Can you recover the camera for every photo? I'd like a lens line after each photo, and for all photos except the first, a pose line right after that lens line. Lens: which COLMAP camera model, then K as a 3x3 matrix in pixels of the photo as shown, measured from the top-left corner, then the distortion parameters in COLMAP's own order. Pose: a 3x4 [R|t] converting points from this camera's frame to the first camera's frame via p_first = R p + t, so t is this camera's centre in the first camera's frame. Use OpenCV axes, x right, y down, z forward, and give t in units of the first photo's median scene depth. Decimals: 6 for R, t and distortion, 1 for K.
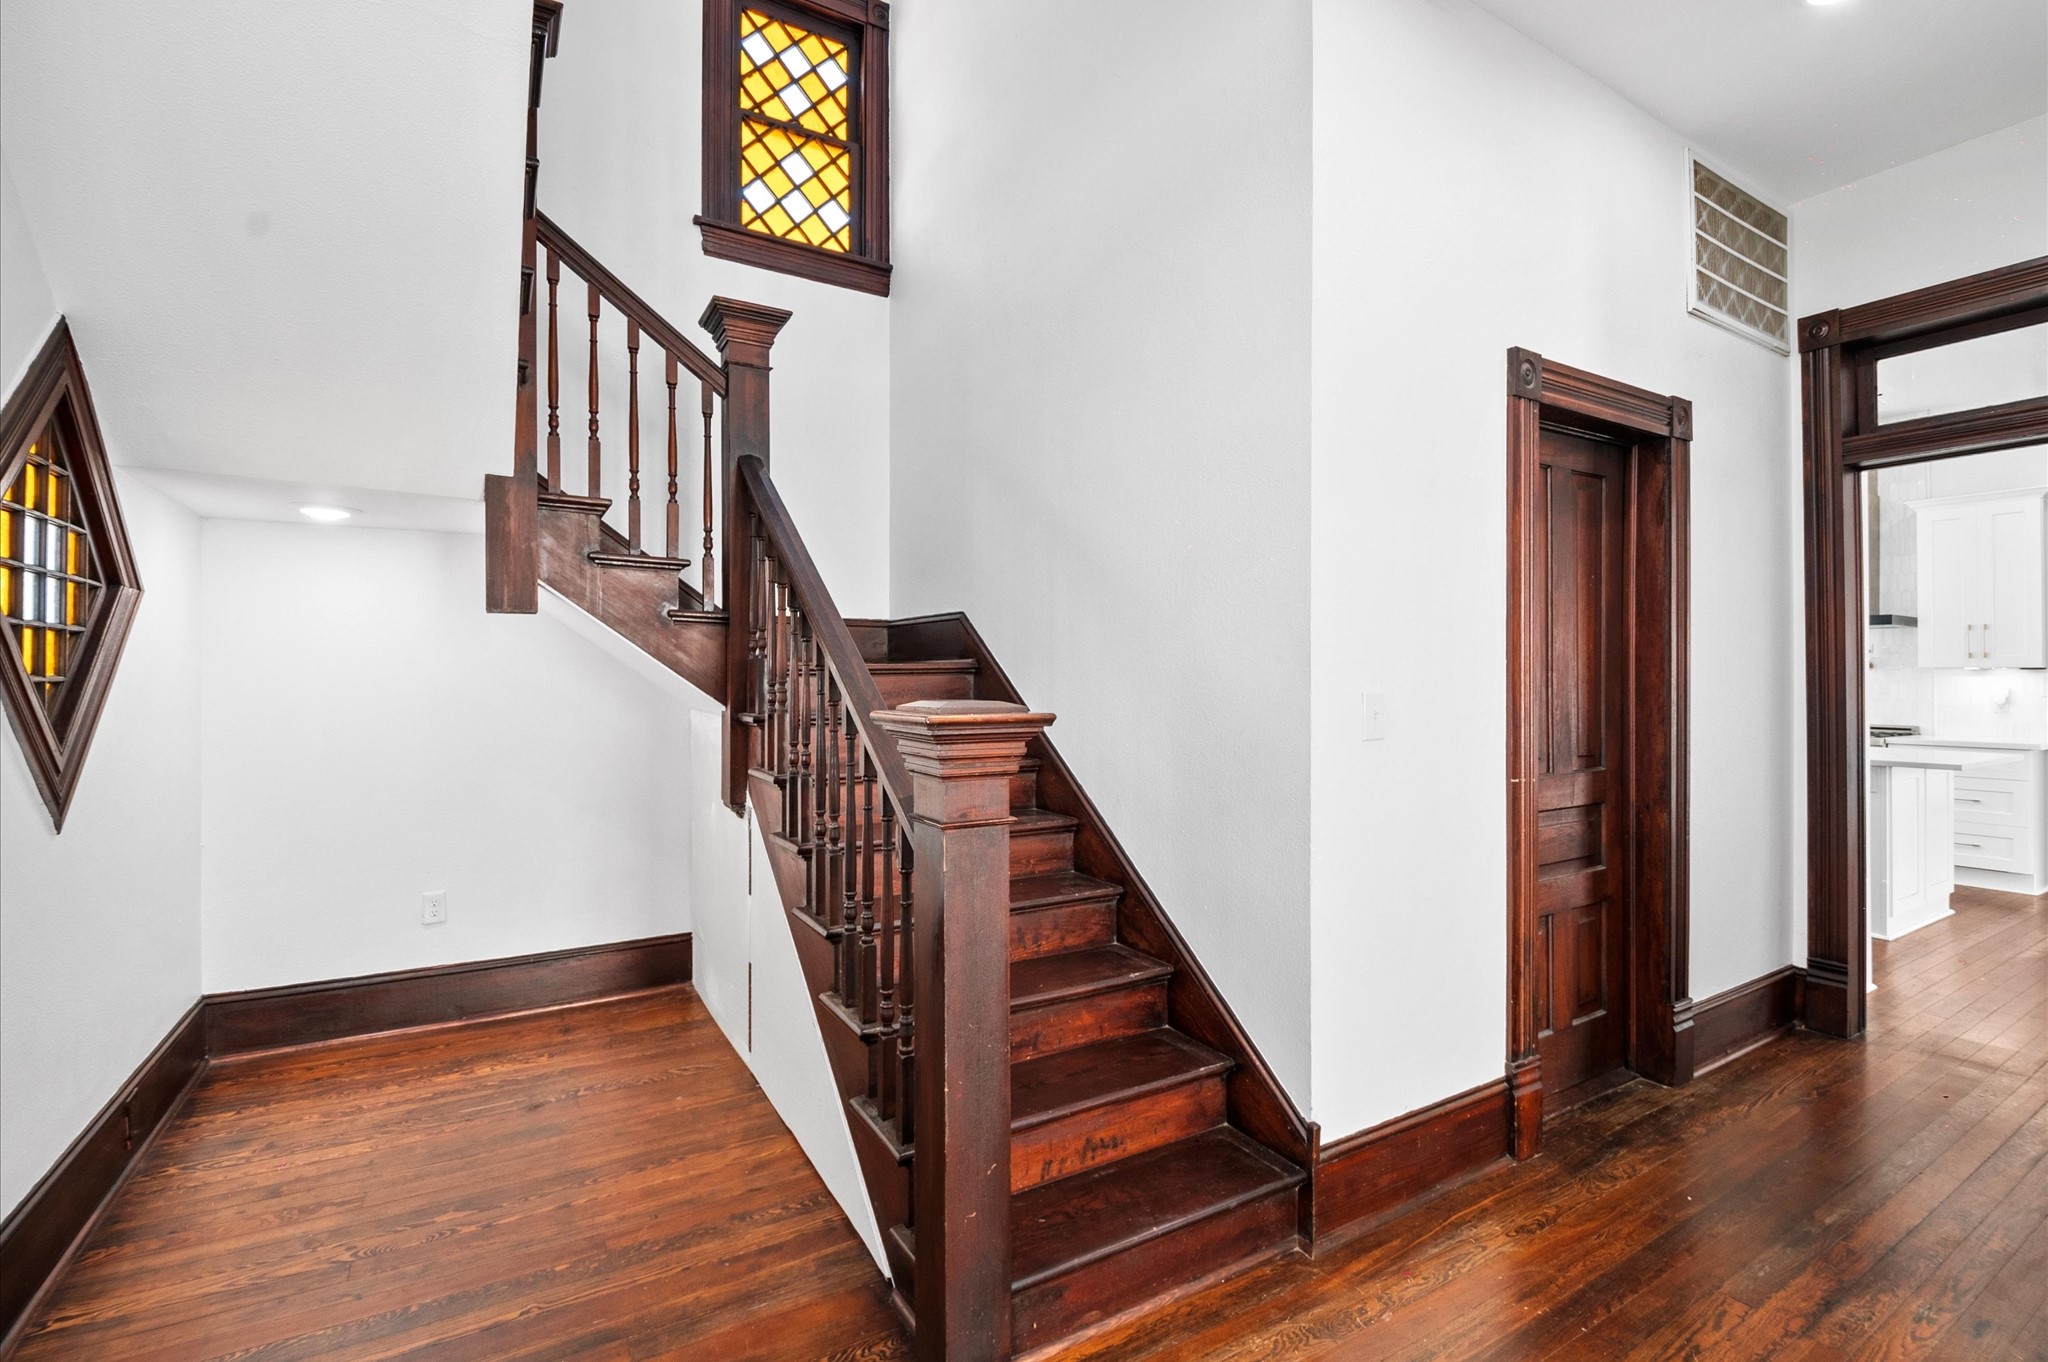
lens RADIAL K [[937.1, 0, 1048.5], [0, 937.1, 669.8], [0, 0, 1]] dist [0.004893, -0.005545]
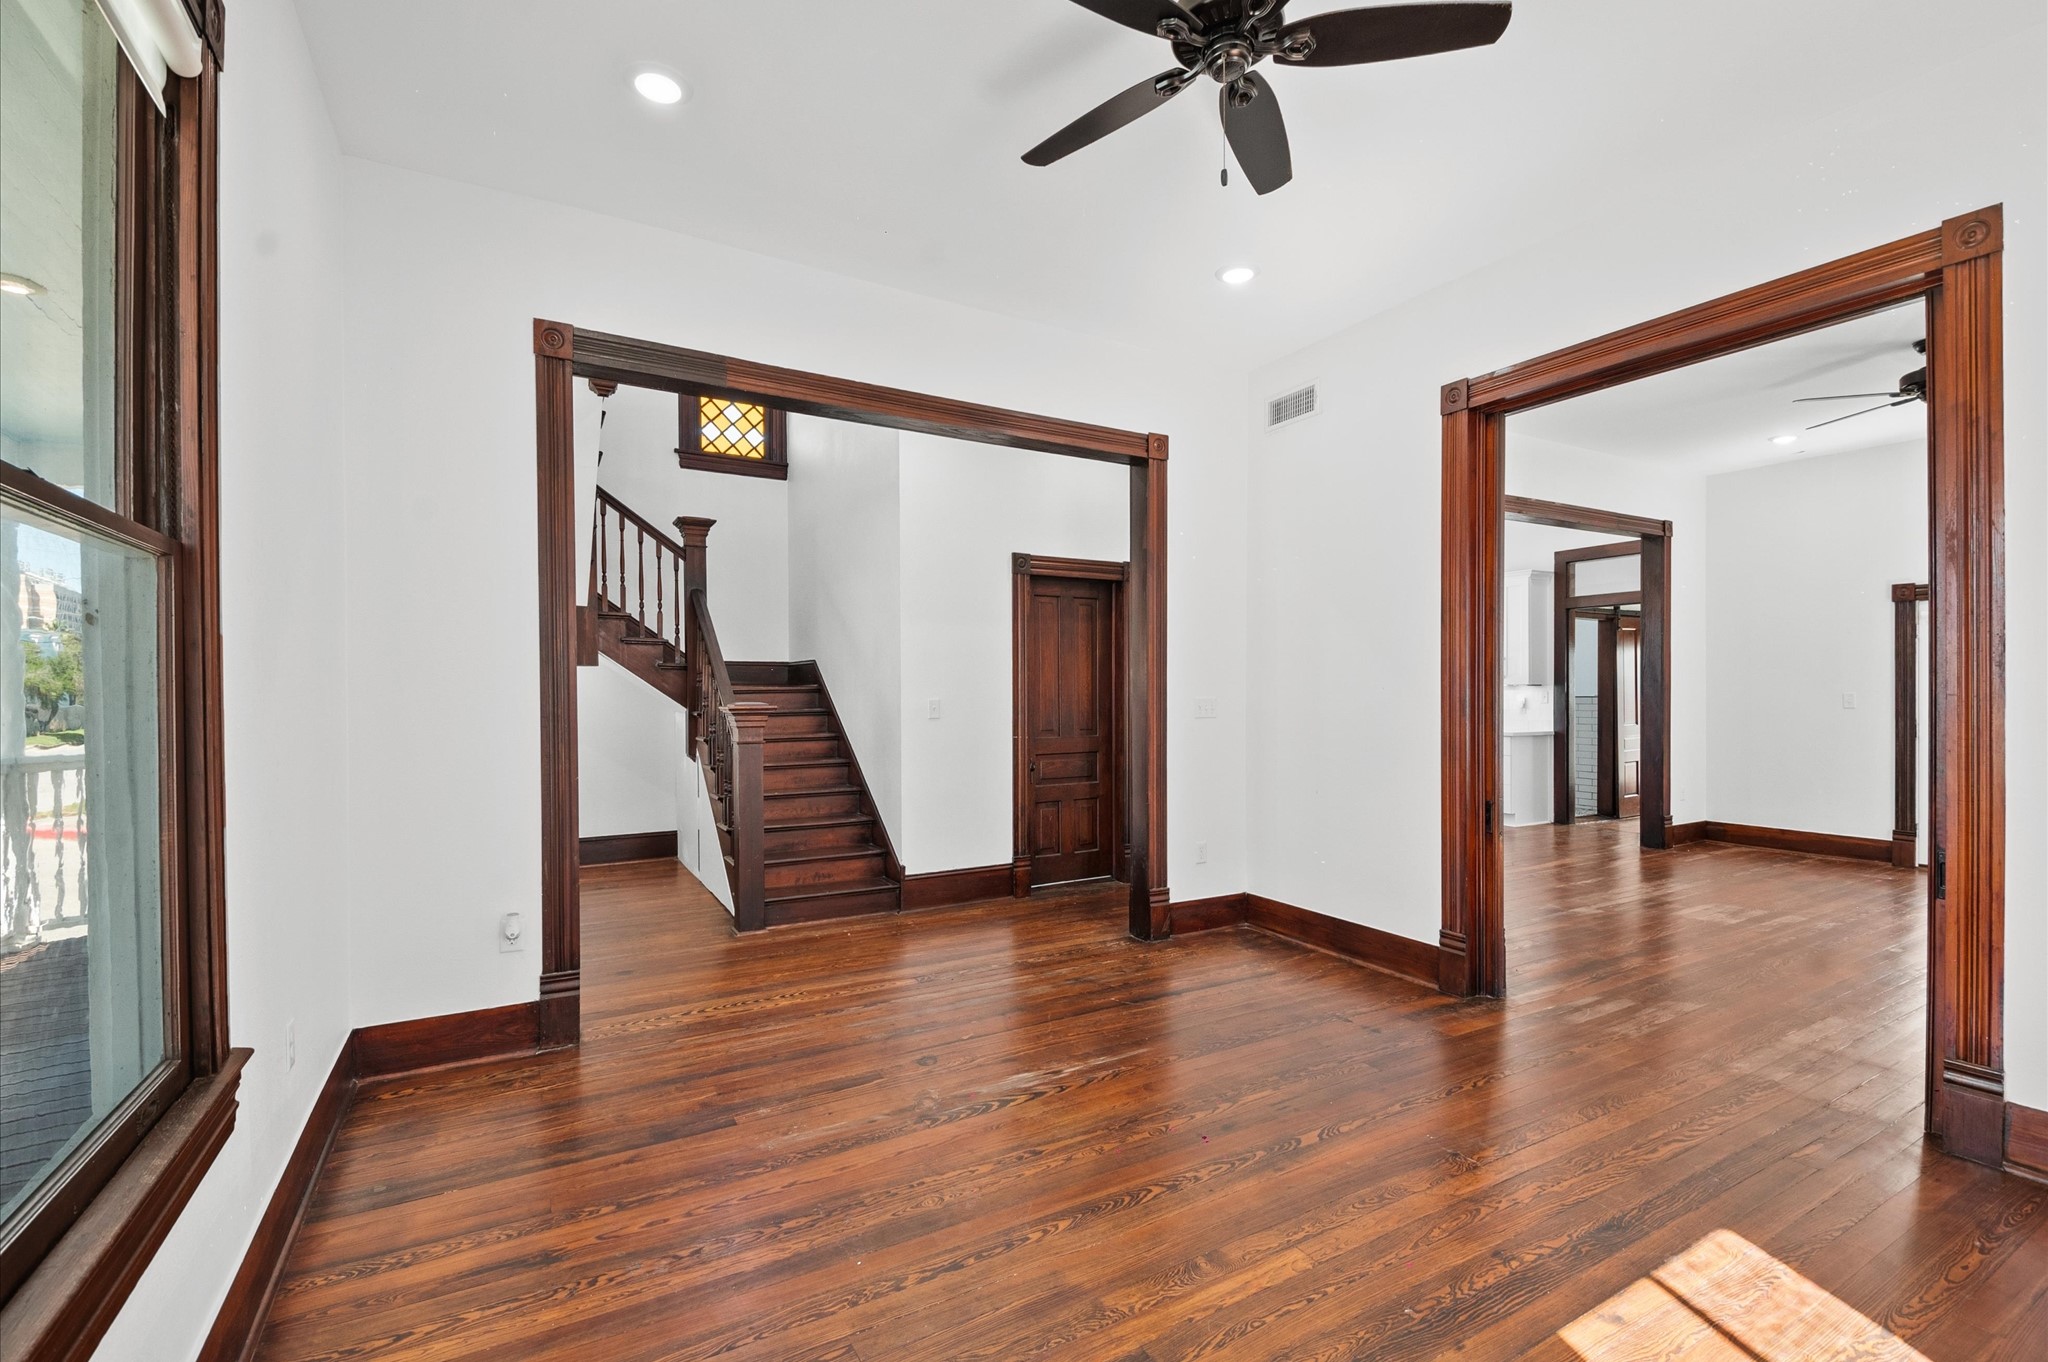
lens RADIAL K [[888.6, 0, 1050.0], [0, 888.6, 692.8], [0, 0, 1]] dist [0.014345, -0.011575]
pose [[0.999979, -0.003533, -0.005447, 0.378362], [0.003595, 0.999928, 0.011427, -0.011757], [0.005407, -0.011446, 0.999920, -0.779002]]
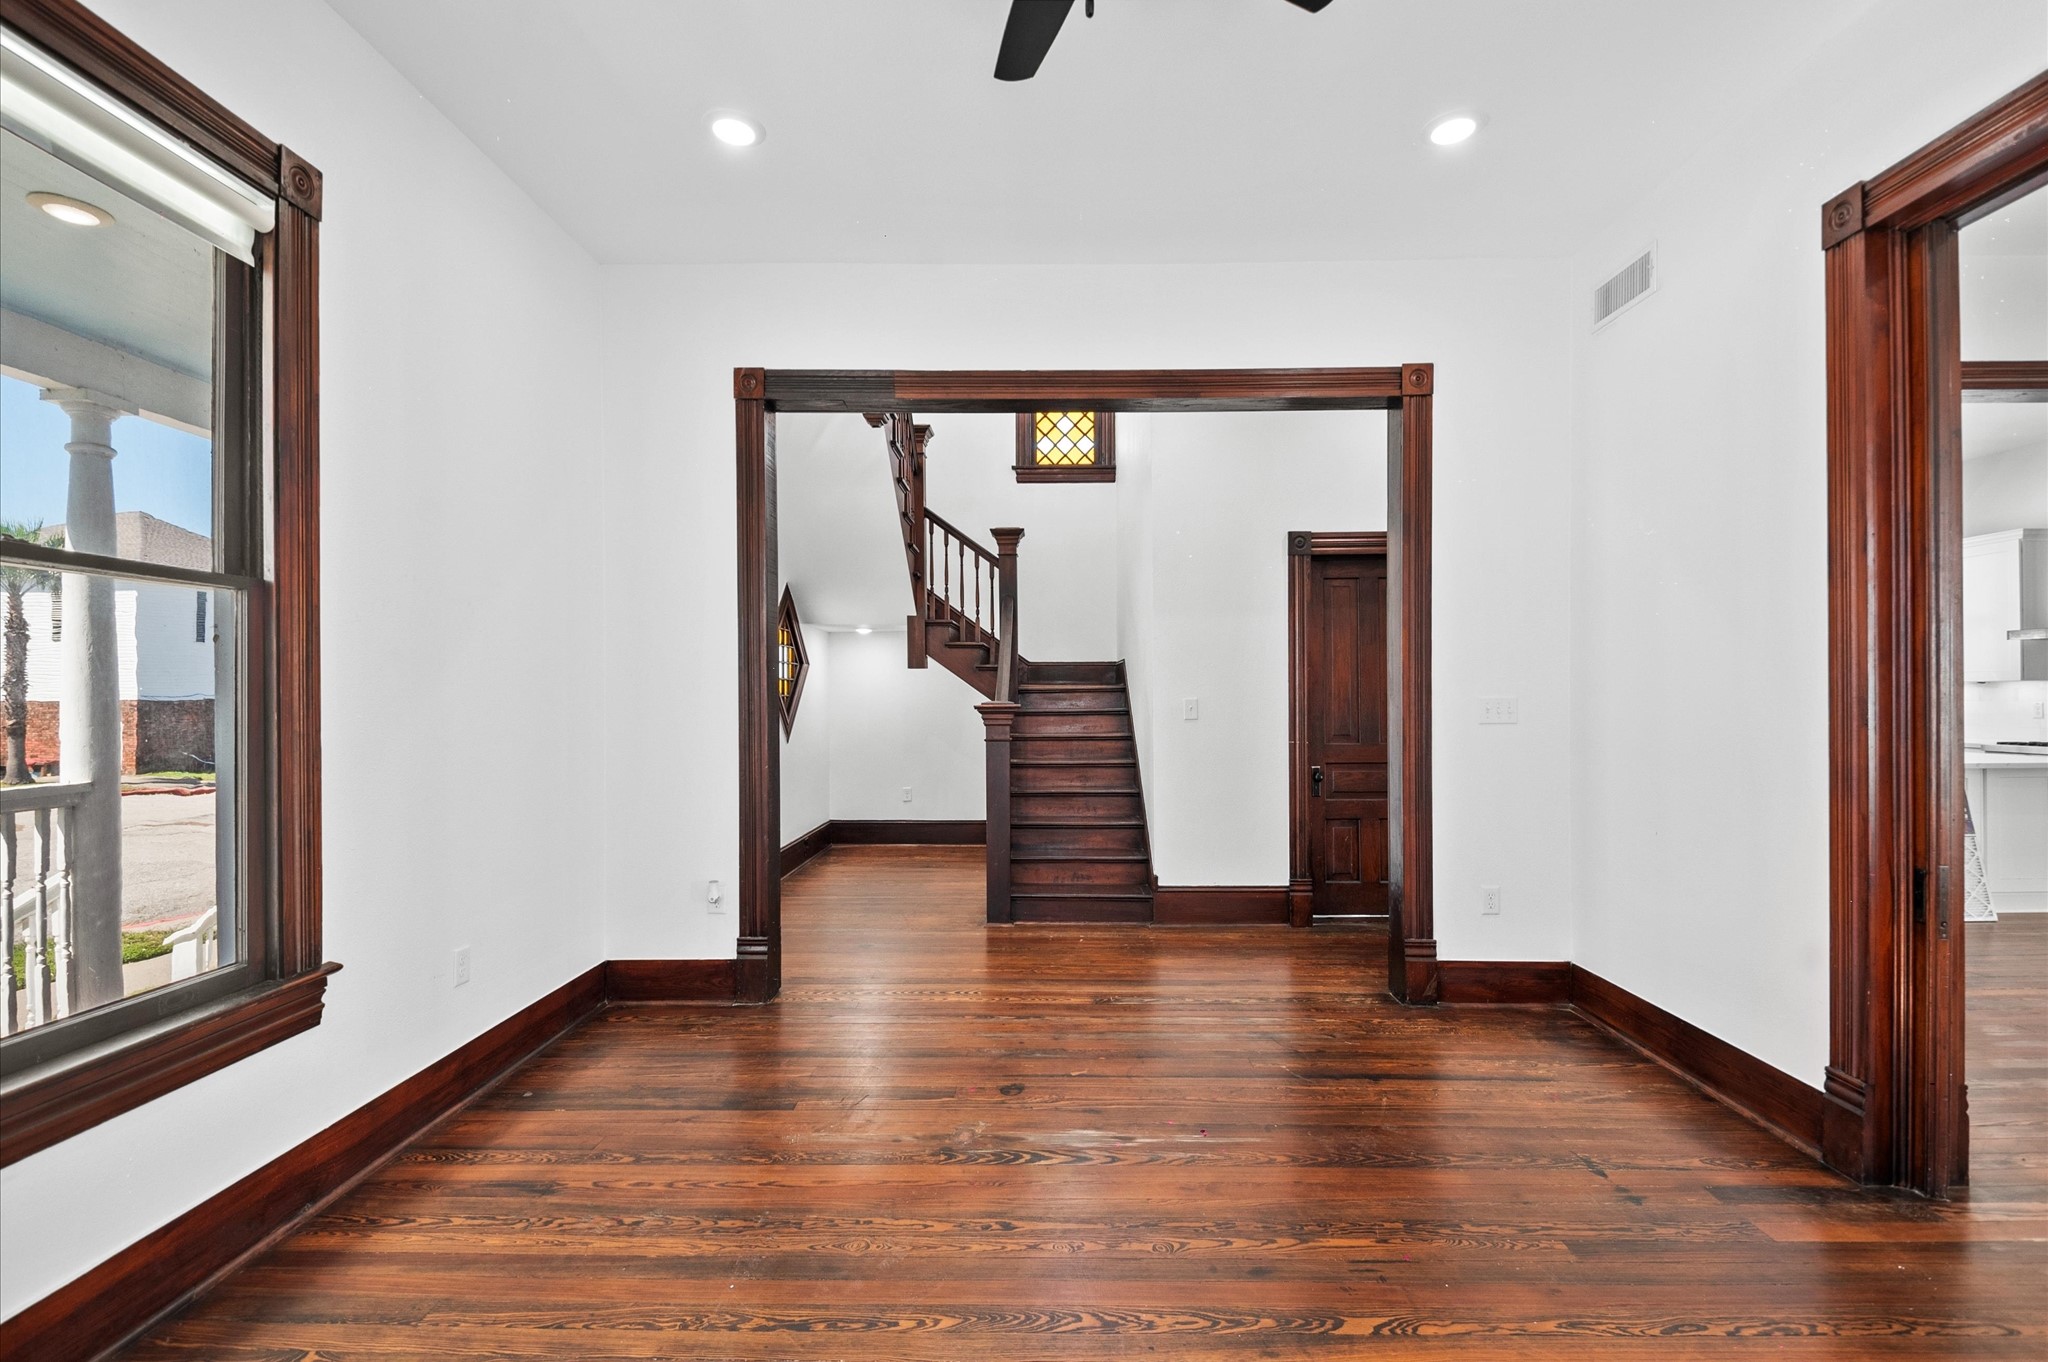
lens RADIAL K [[888.6, 0, 1042.6], [0, 888.6, 685.1], [0, 0, 1]] dist [0.014345, -0.011575]
pose [[0.855654, -0.009675, -0.517457, 0.661047], [0.010156, 0.999947, -0.001903, -0.005576], [0.517448, -0.003627, 0.855707, -0.603465]]
